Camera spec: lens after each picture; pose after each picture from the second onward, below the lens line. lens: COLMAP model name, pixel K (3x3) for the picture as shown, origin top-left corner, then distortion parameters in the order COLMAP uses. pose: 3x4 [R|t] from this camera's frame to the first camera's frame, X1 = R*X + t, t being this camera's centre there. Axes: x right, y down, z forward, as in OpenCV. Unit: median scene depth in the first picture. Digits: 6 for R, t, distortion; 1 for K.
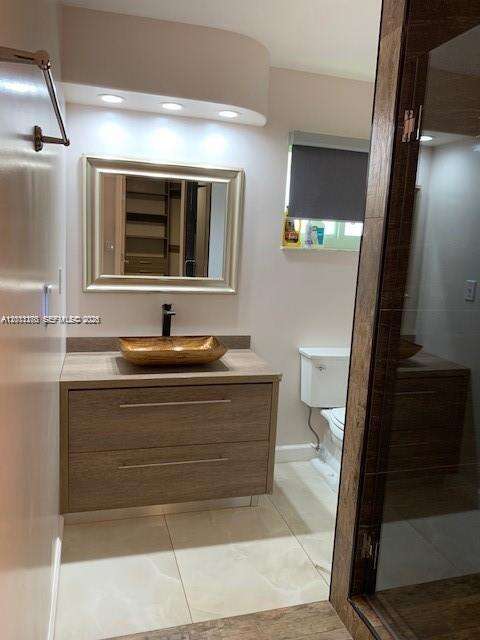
lens RADIAL K [[488.6, 0, 239.5], [0, 488.6, 312.7], [0, 0, 1]] dist [0.042048, -0.066137]
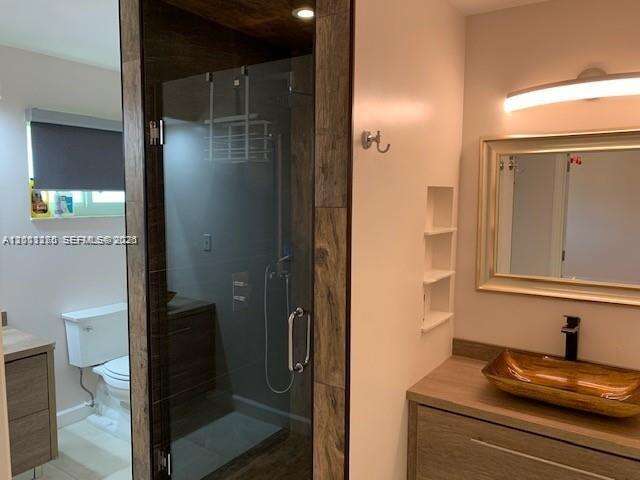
lens RADIAL K [[500.3, 0, 318.2], [0, 500.3, 237.6], [0, 0, 1]] dist [0.039441, -0.061945]
pose [[0.775439, -0.103940, 0.622809, -0.117422], [0.124807, 0.992129, 0.010182, -0.035430], [-0.618965, 0.069835, 0.782307, -0.200016]]
